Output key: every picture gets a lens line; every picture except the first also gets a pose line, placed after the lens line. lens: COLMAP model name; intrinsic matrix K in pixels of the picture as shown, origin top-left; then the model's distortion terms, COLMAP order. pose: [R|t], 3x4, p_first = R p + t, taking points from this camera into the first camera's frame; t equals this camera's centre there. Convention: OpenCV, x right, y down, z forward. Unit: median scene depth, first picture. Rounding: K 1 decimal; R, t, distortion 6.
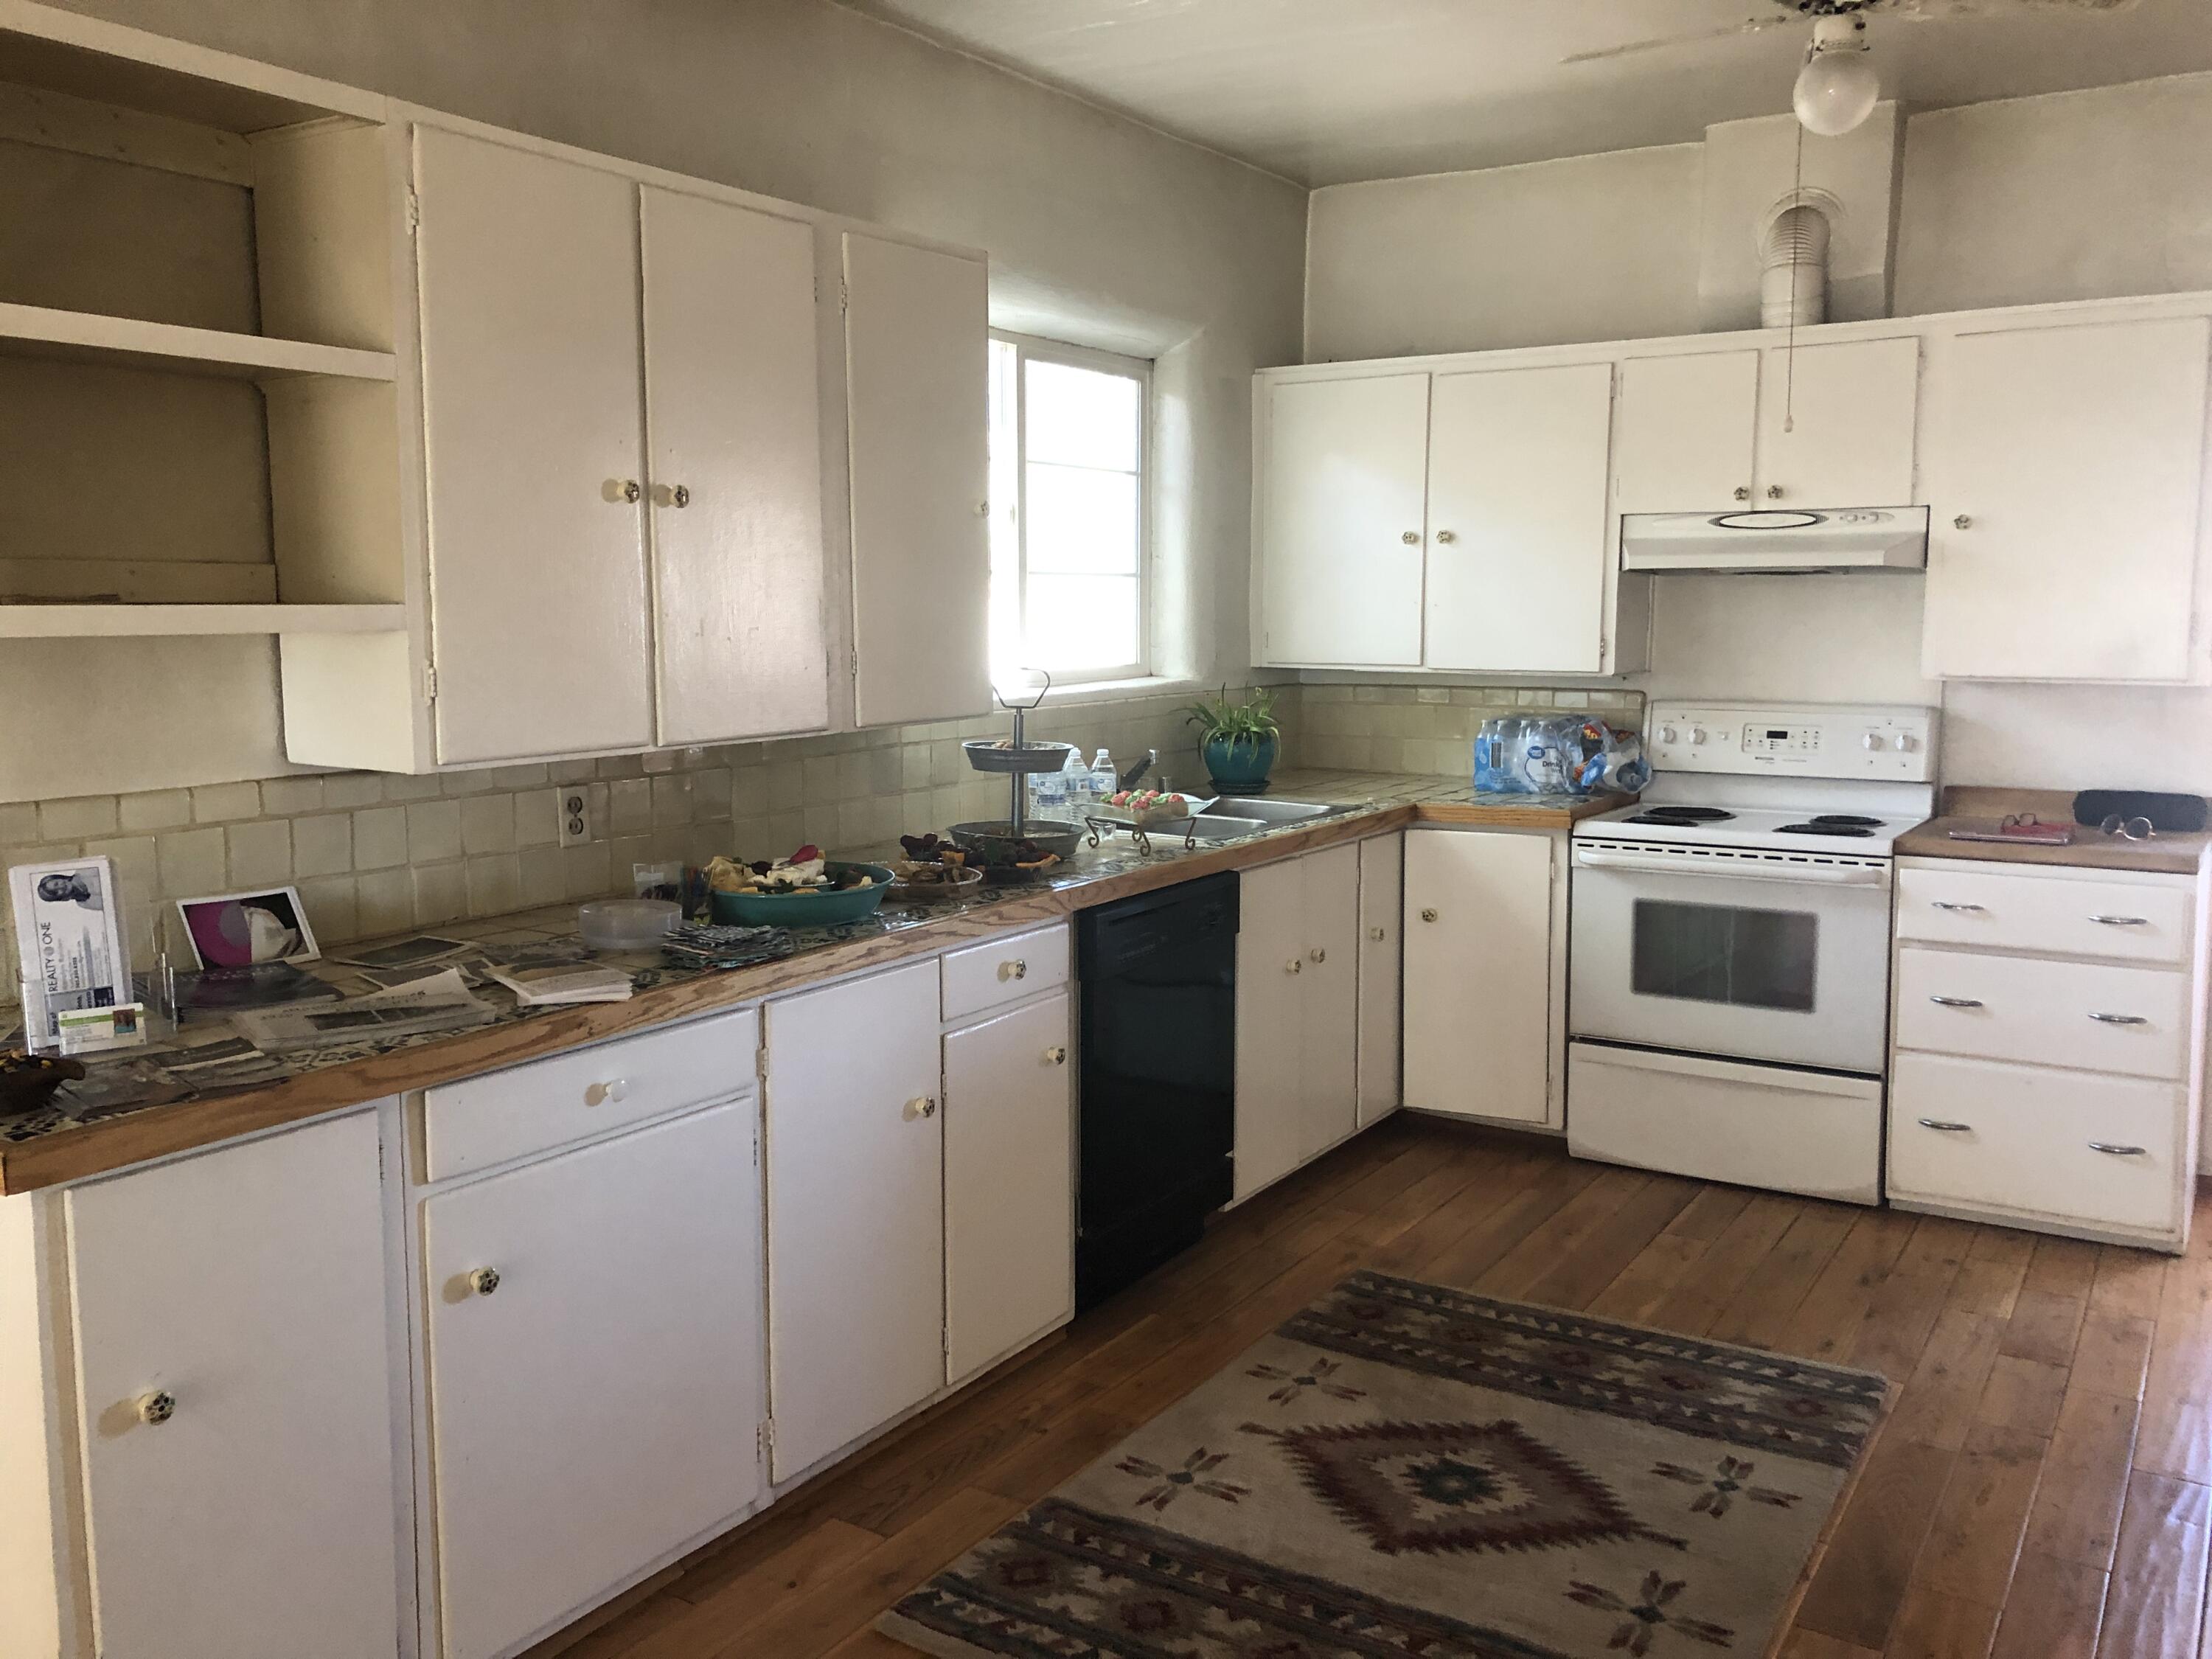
lens RADIAL K [[1795.9, 0, 1114.9], [0, 1795.9, 779.7], [0, 0, 1]] dist [0.032345, -0.042621]
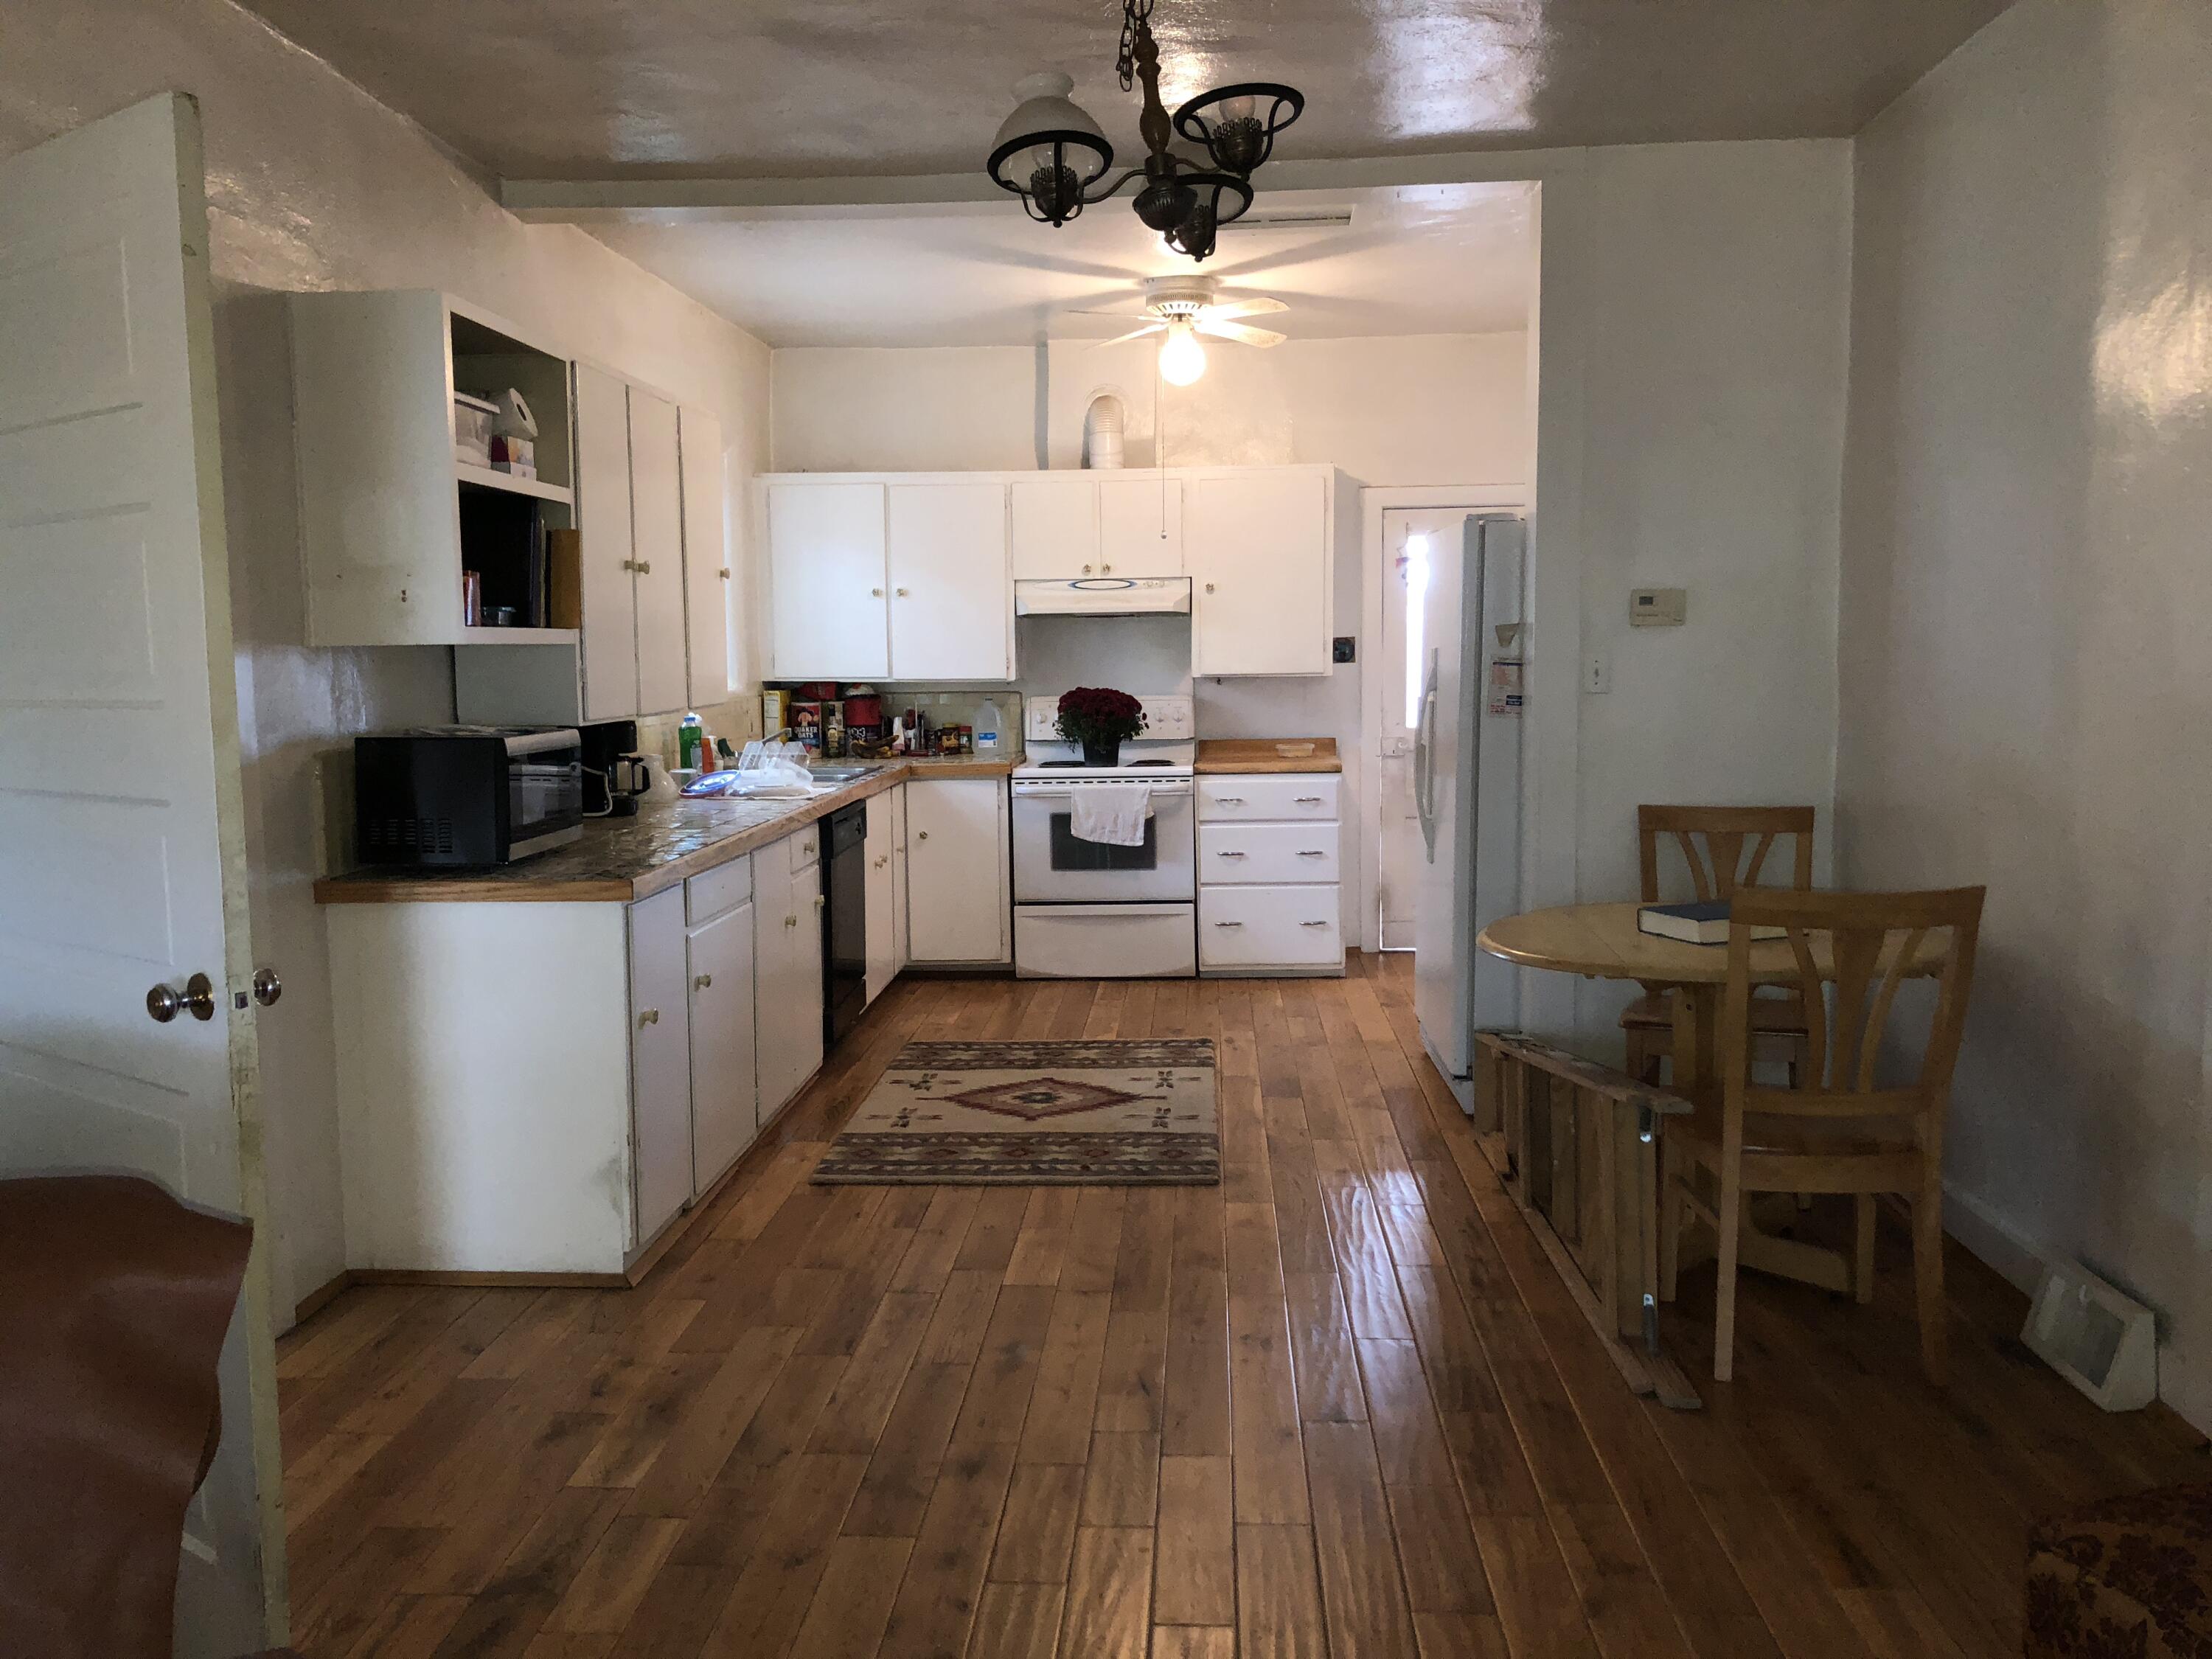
lens RADIAL K [[1795.9, 0, 1095.8], [0, 1795.9, 842.3], [0, 0, 1]] dist [0.032345, -0.042621]
pose [[0.869995, -0.061353, 0.489228, -0.476659], [0.059789, 0.998033, 0.018839, 0.063187], [-0.489422, 0.012861, 0.871952, -0.450195]]
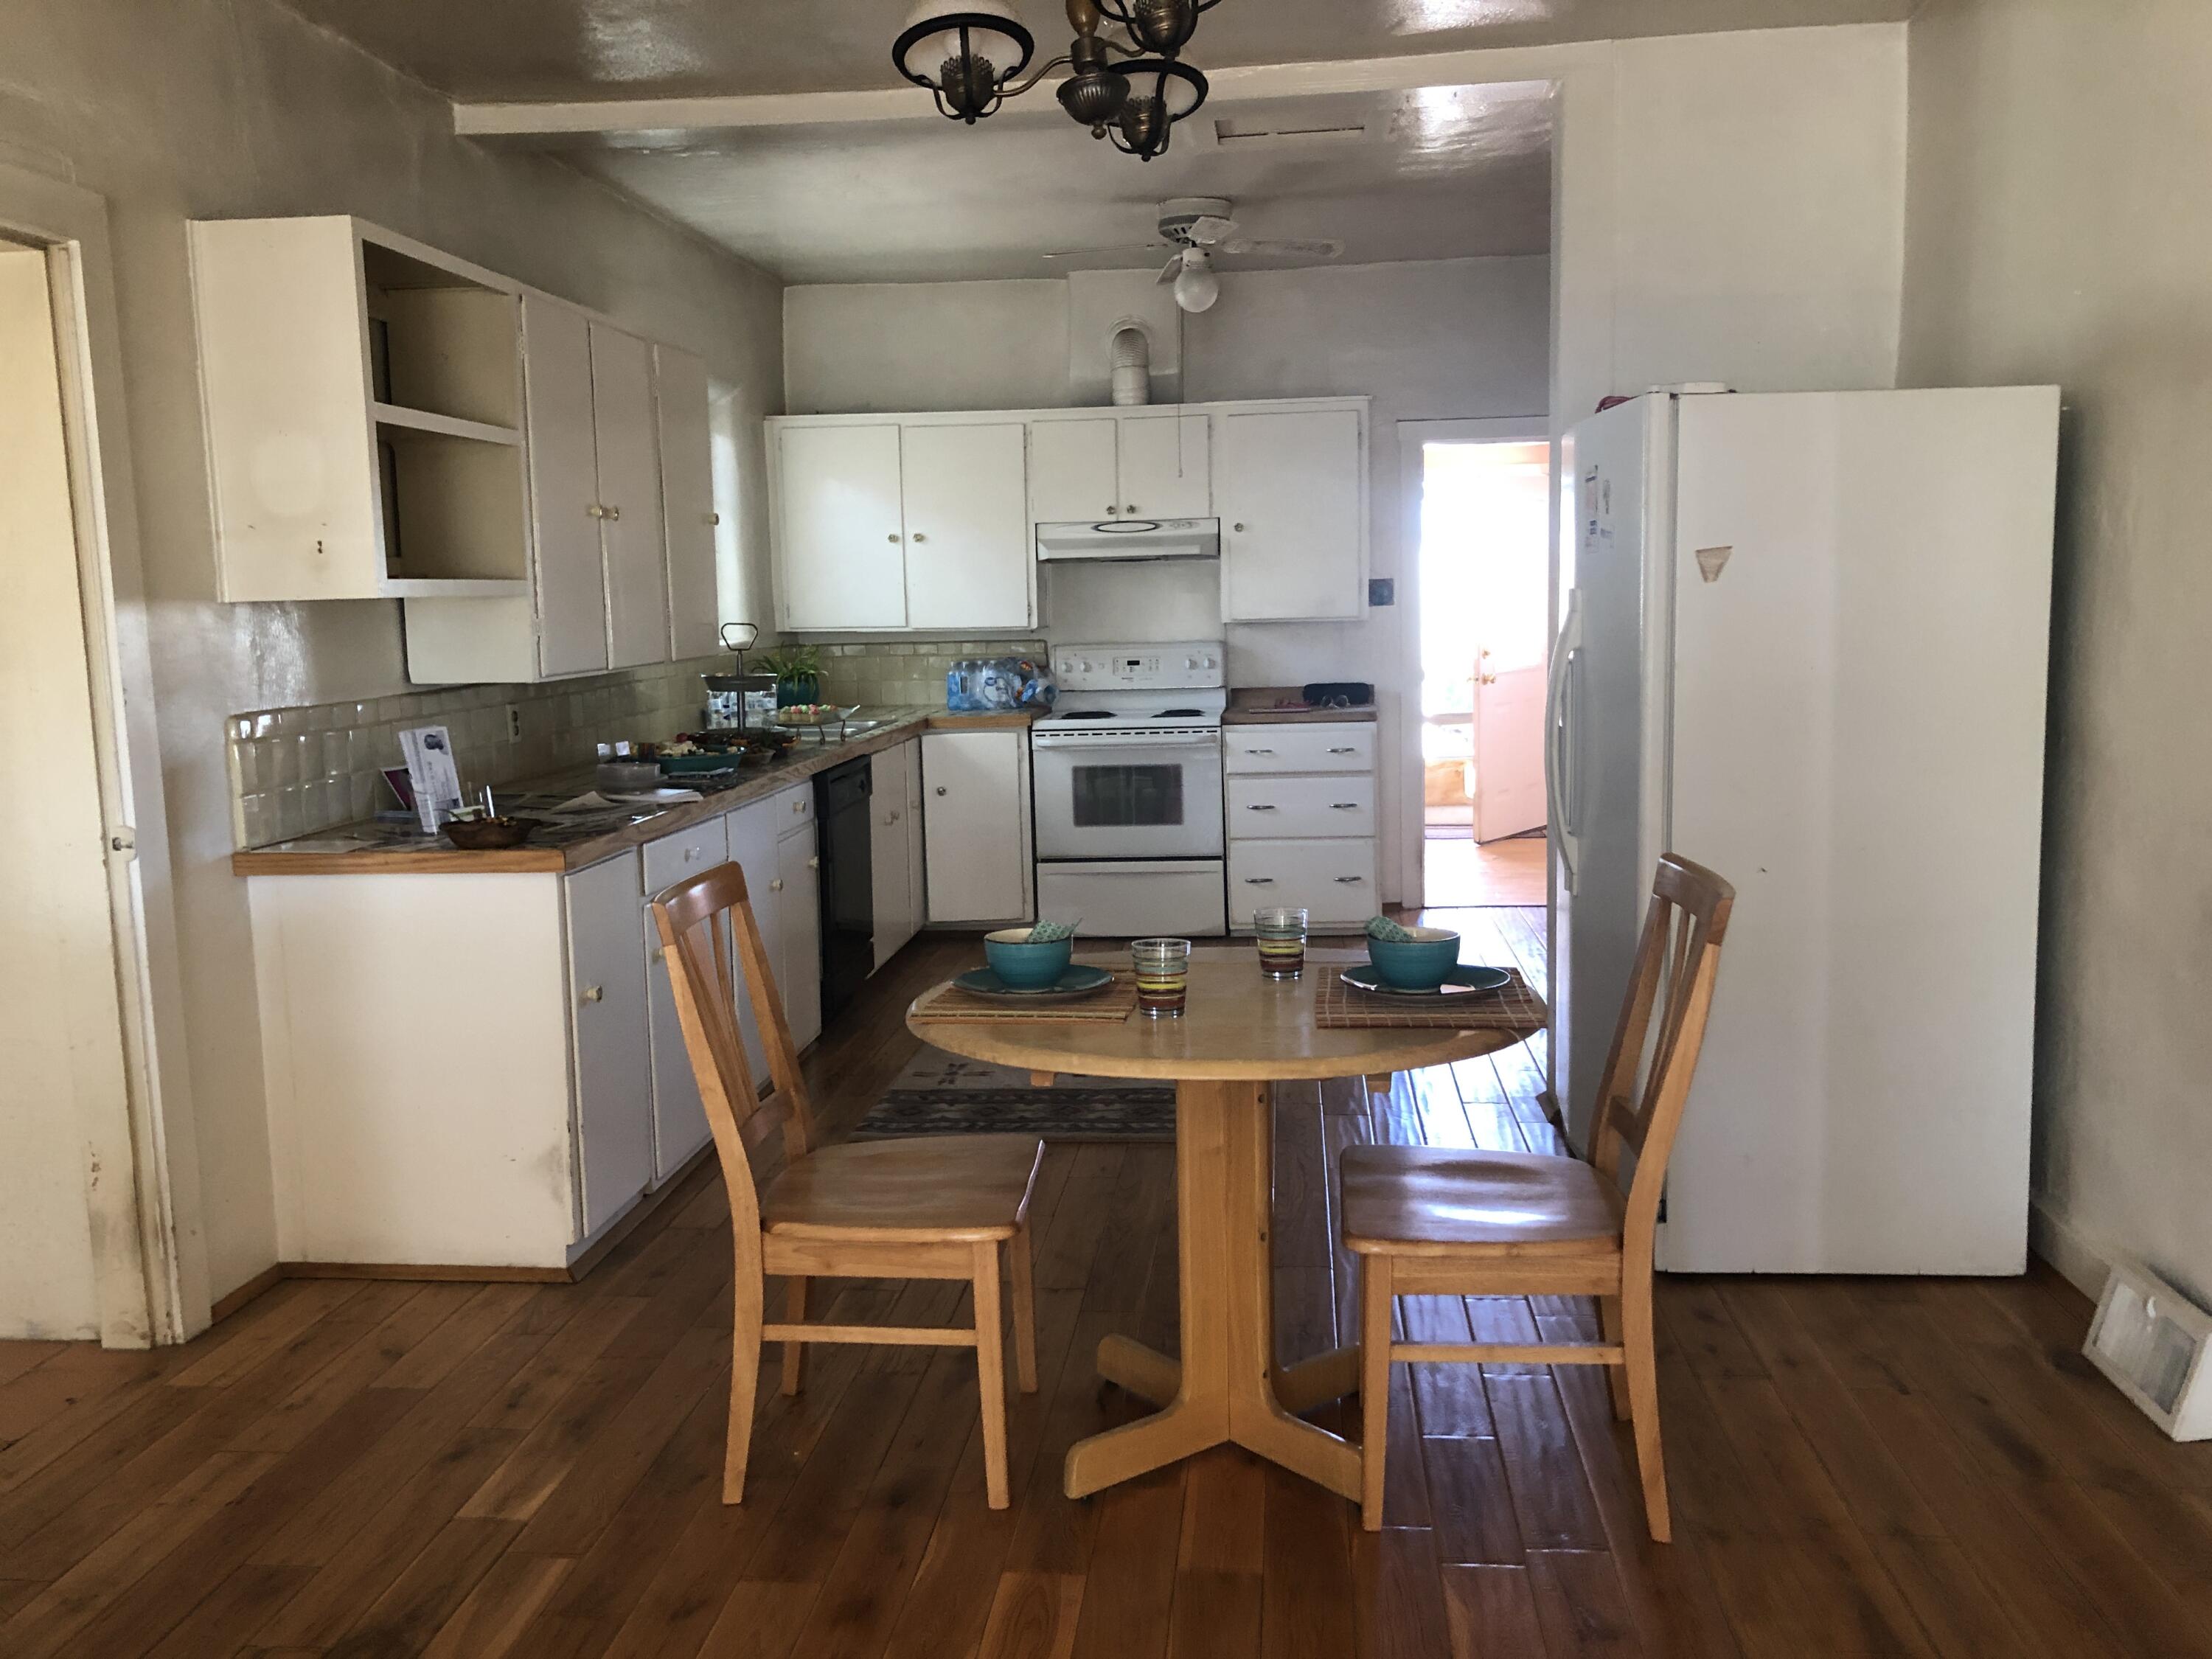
lens RADIAL K [[1795.9, 0, 1104.1], [0, 1795.9, 813.6], [0, 0, 1]] dist [0.032345, -0.042621]
pose [[0.889500, -0.074762, 0.450778, -0.397192], [0.067935, 0.997198, 0.031333, 0.059161], [-0.451857, 0.002753, 0.892086, -0.416373]]
